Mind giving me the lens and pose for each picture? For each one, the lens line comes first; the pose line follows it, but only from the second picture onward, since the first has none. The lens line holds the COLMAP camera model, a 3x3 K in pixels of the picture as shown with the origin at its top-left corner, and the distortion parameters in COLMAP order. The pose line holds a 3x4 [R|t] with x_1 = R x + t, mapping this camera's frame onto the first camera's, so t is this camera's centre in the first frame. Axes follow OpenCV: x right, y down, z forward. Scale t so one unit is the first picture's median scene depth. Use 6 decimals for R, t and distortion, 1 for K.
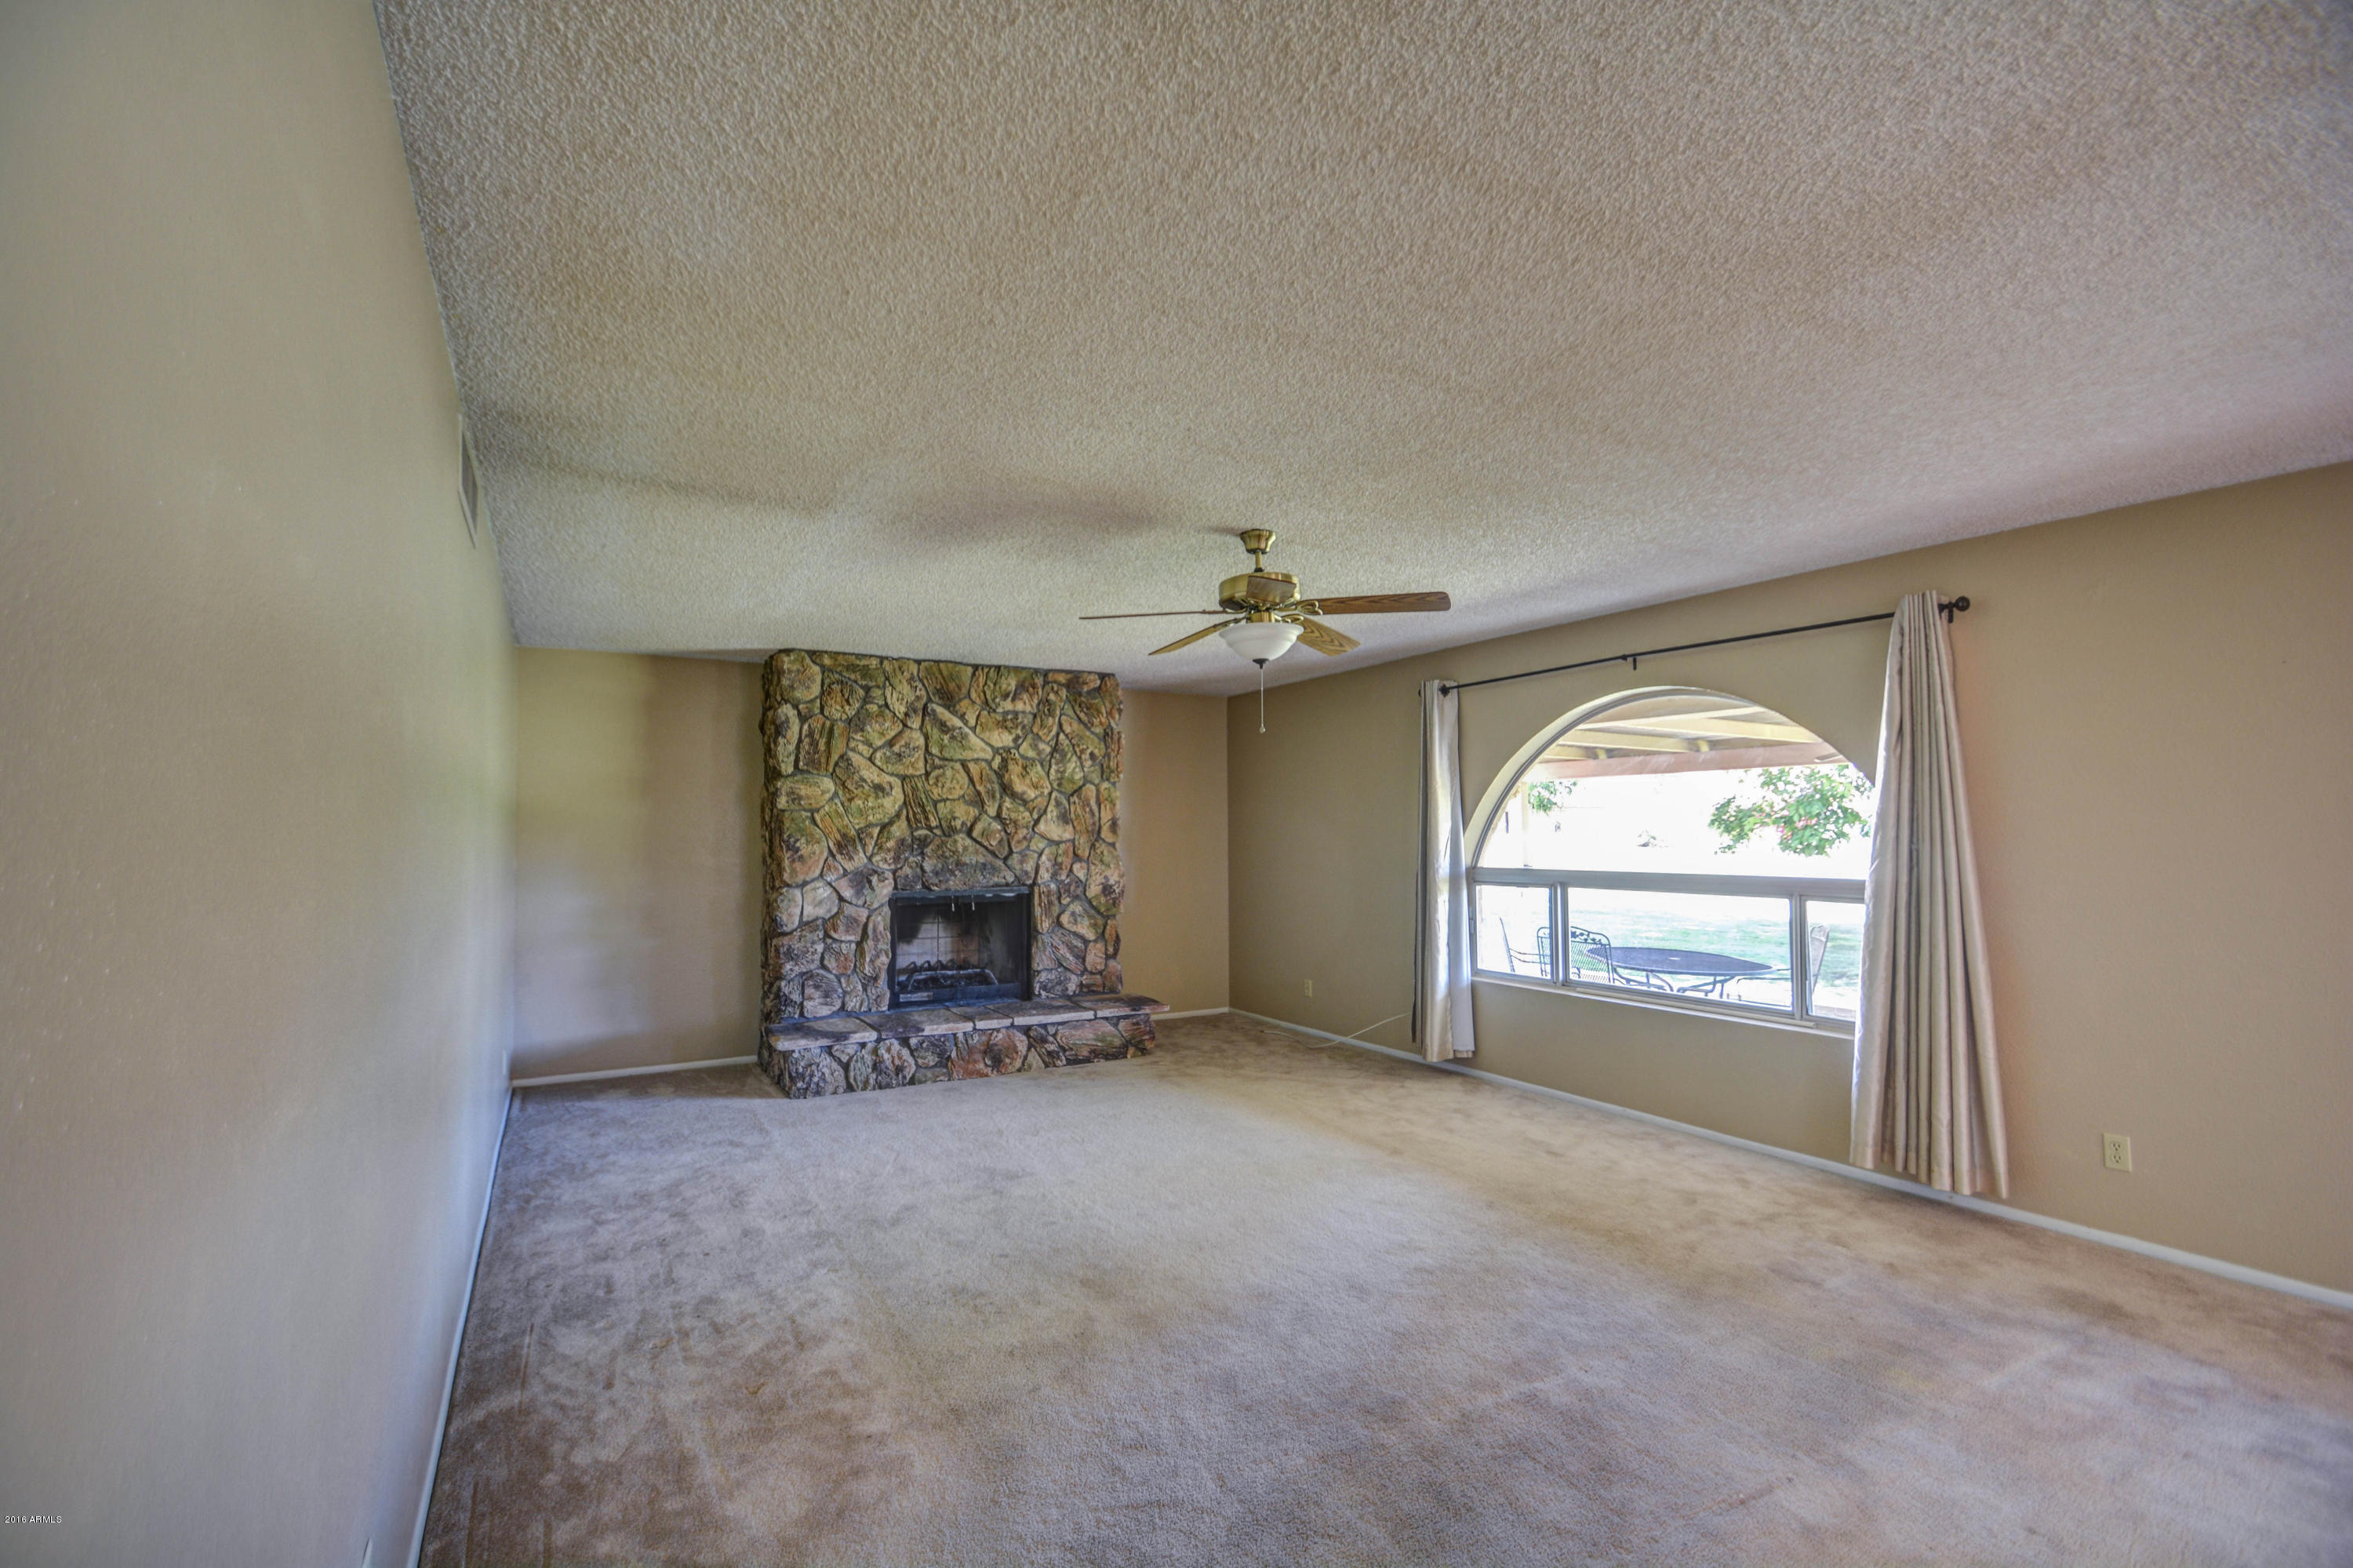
lens RADIAL K [[1032.1, 0, 1140.5], [0, 1032.1, 806.1], [0, 0, 1]] dist [-0.004504, -0.000599]
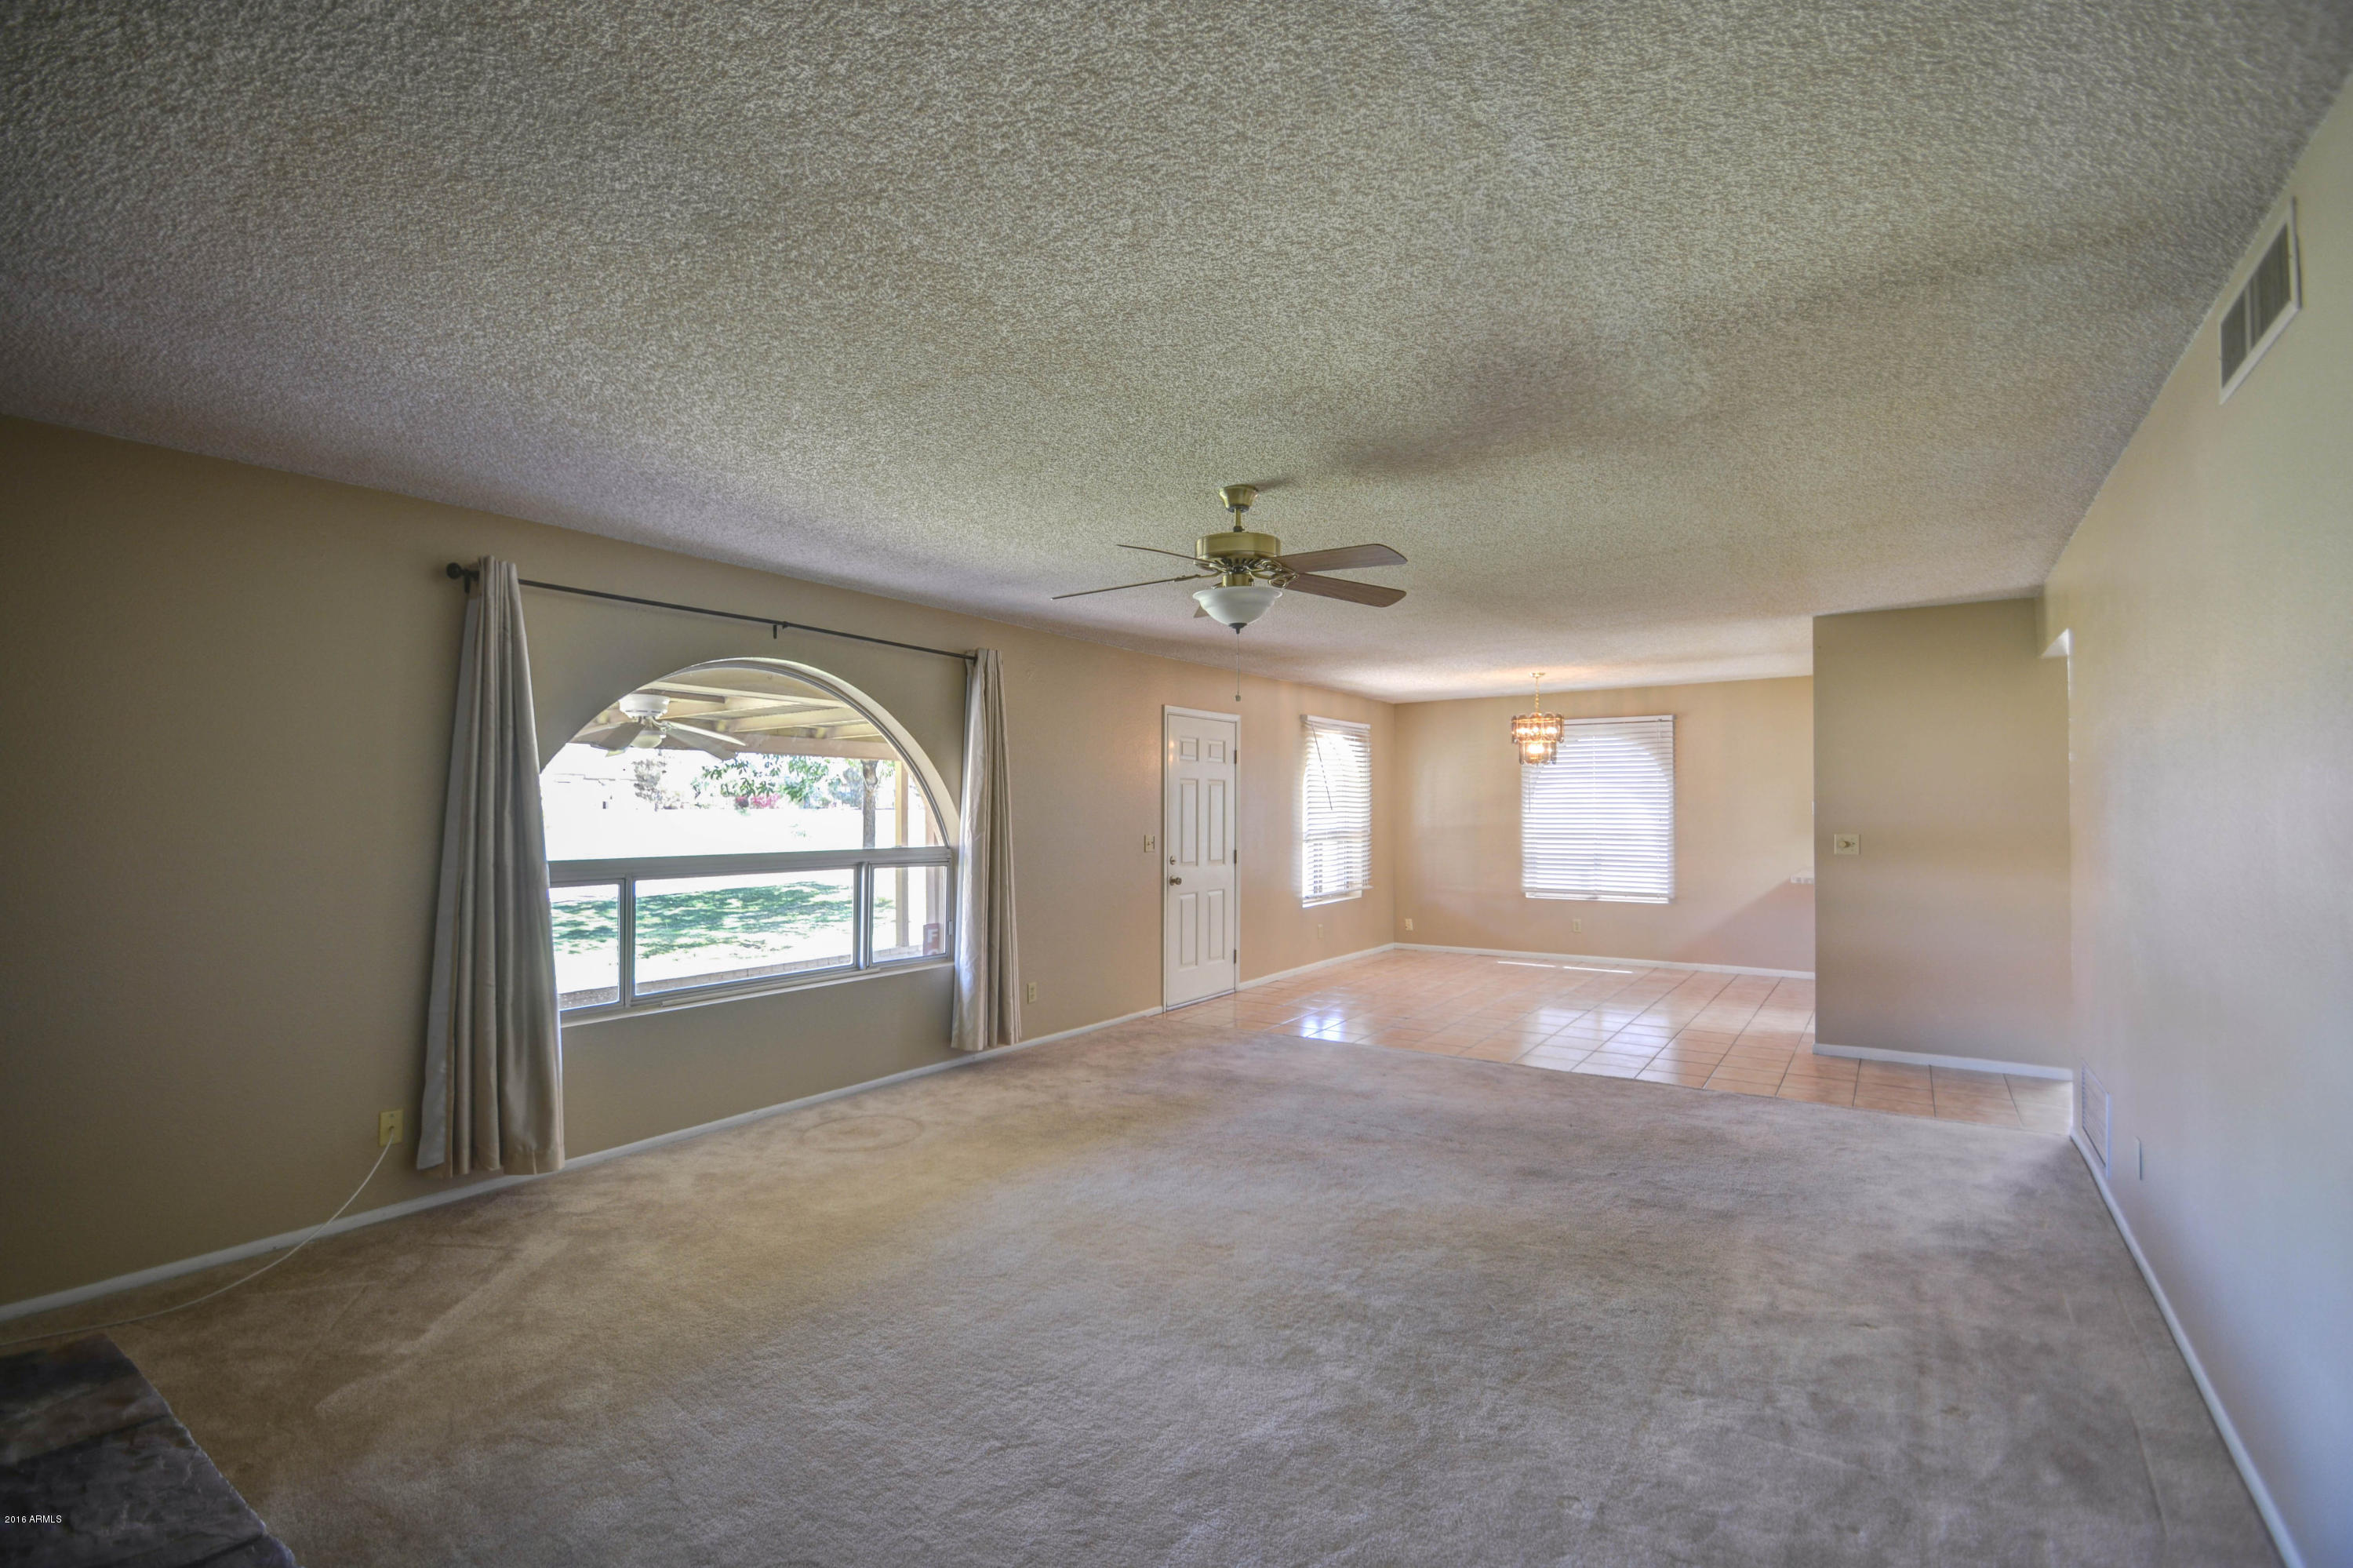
lens RADIAL K [[1062.9, 0, 1167.5], [0, 1062.9, 797.5], [0, 0, 1]] dist [0.007475, -0.012581]
pose [[-0.433765, 0.018406, 0.900838, -0.438892], [-0.020359, 0.999336, -0.030221, 0.029461], [-0.900796, -0.031449, -0.433102, 0.881045]]
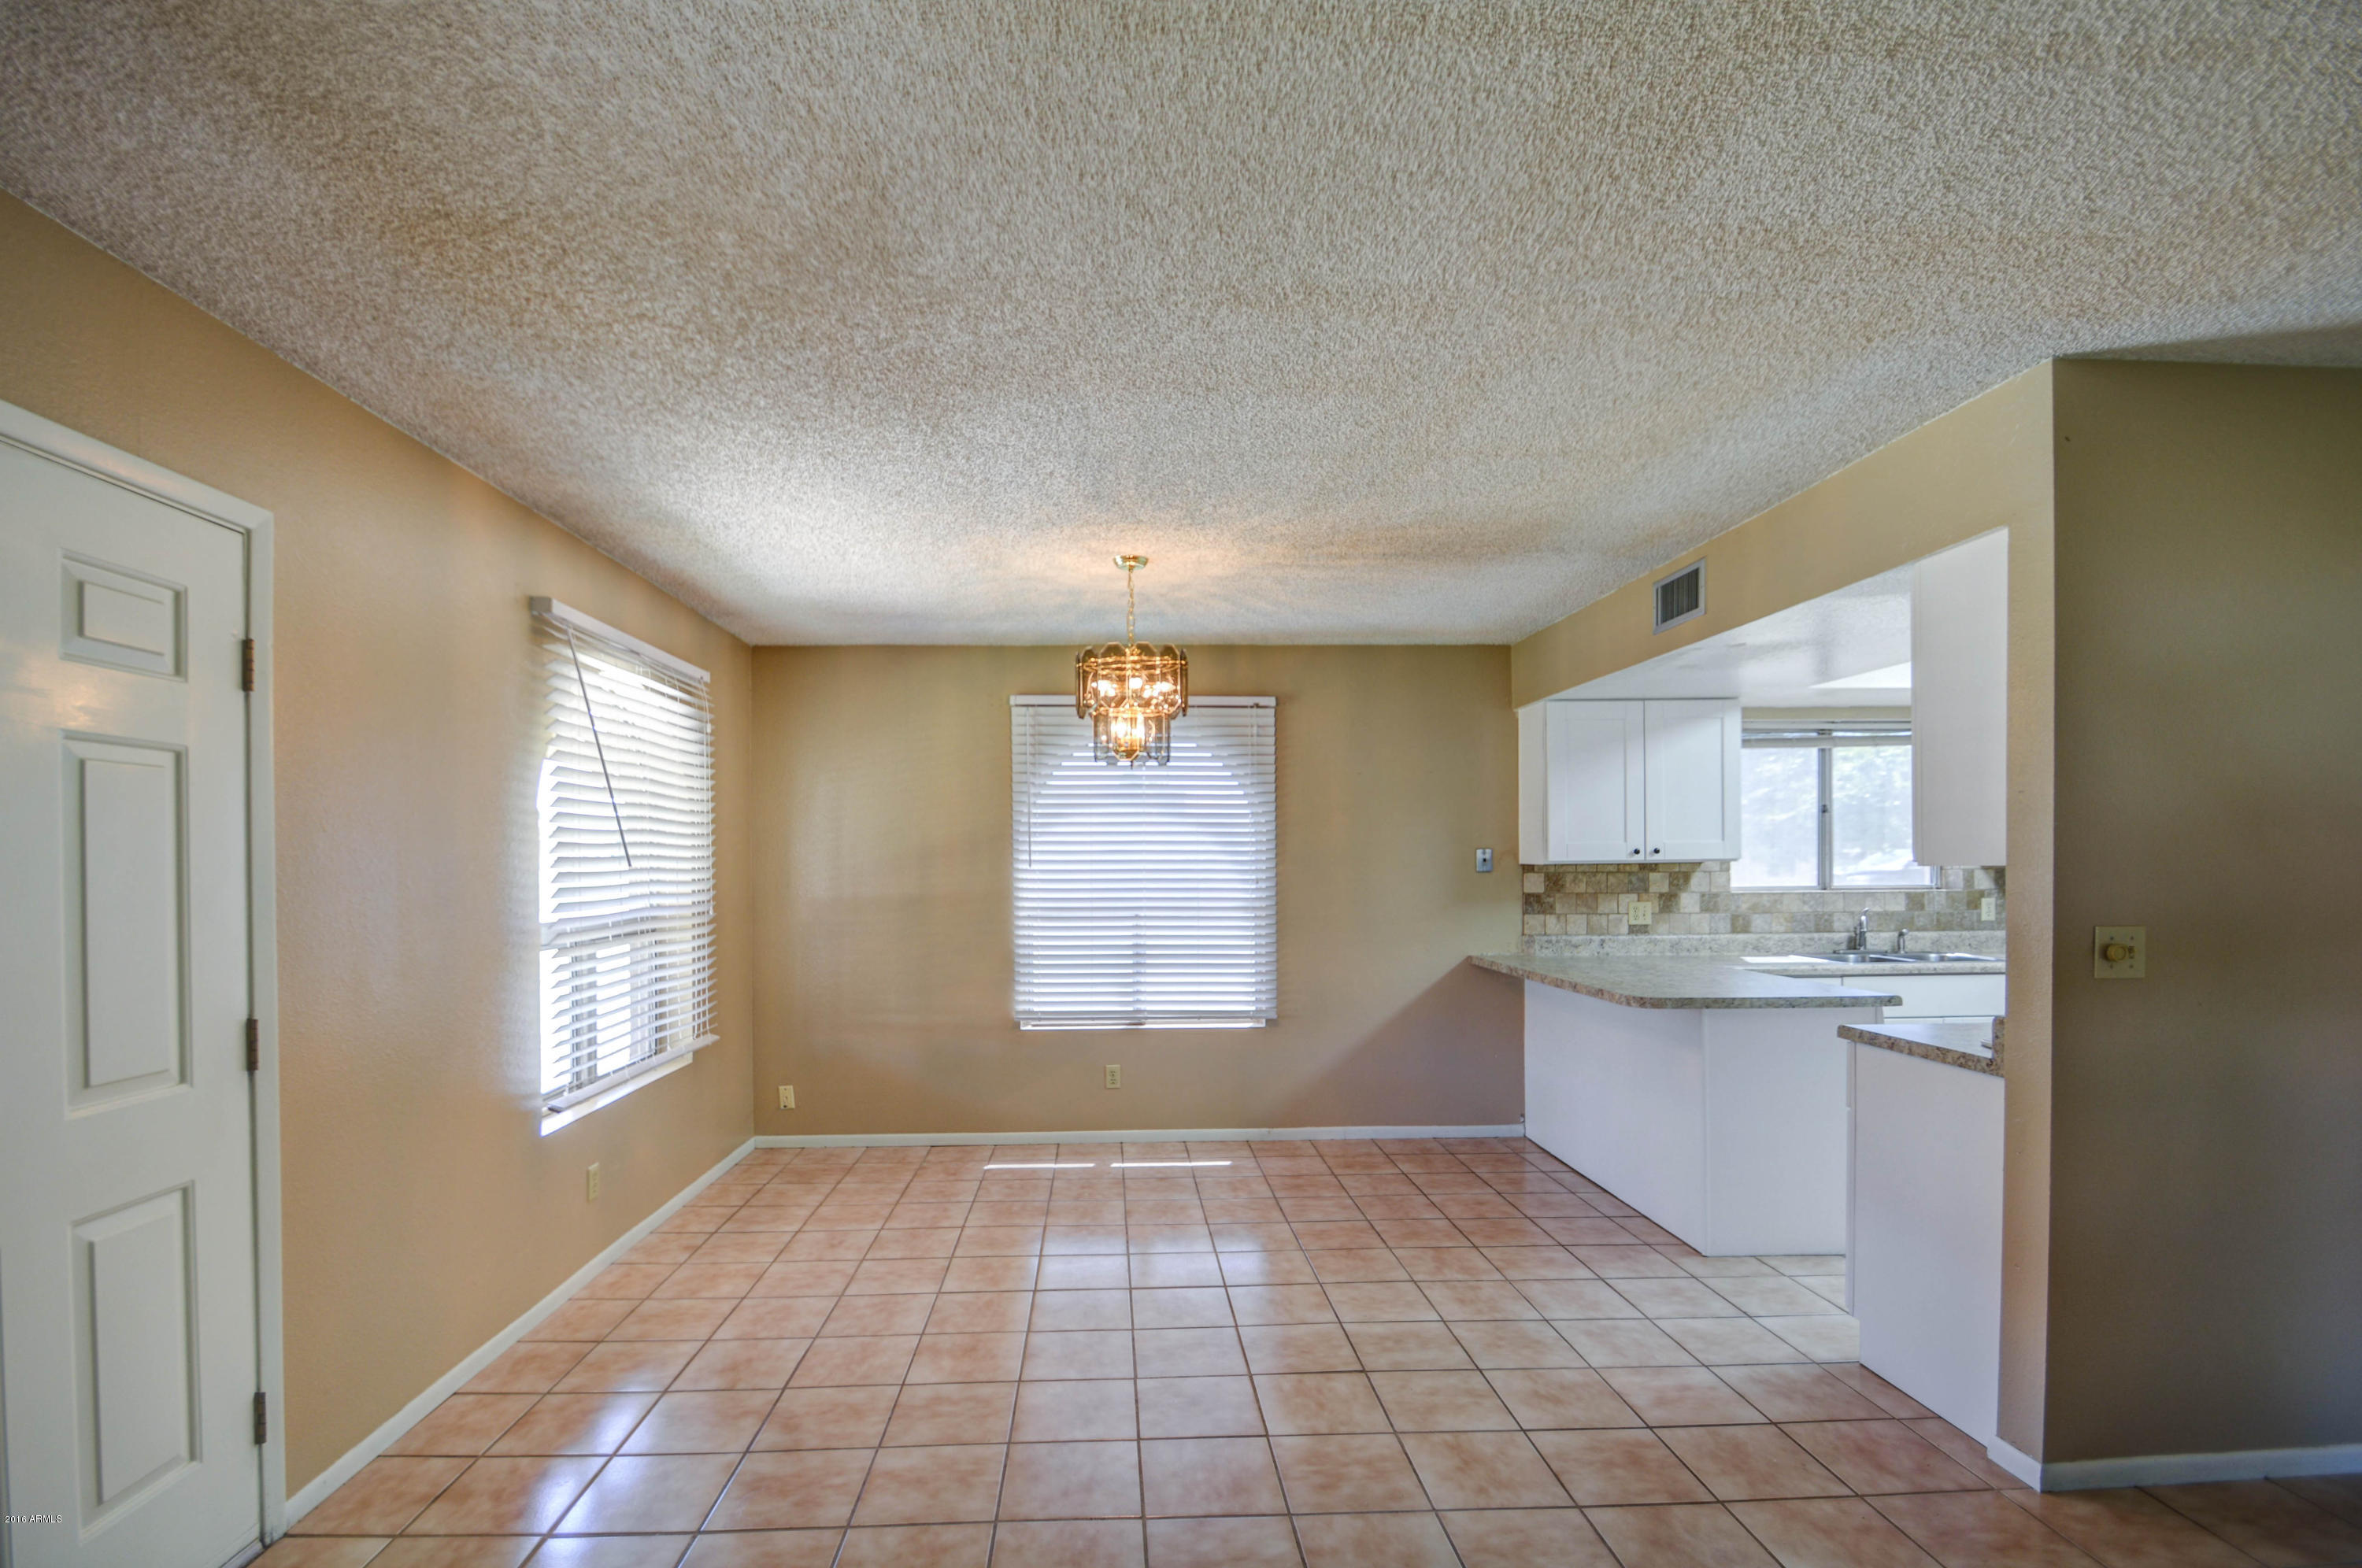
lens RADIAL K [[1066.8, 0, 1118.6], [0, 1066.8, 871.2], [0, 0, 1]] dist [0.007475, -0.012581]
pose [[-0.878959, 0.005656, 0.476863, 0.296179], [-0.003566, 0.999824, -0.018432, 0.009516], [-0.476883, -0.017901, -0.878784, 0.405850]]
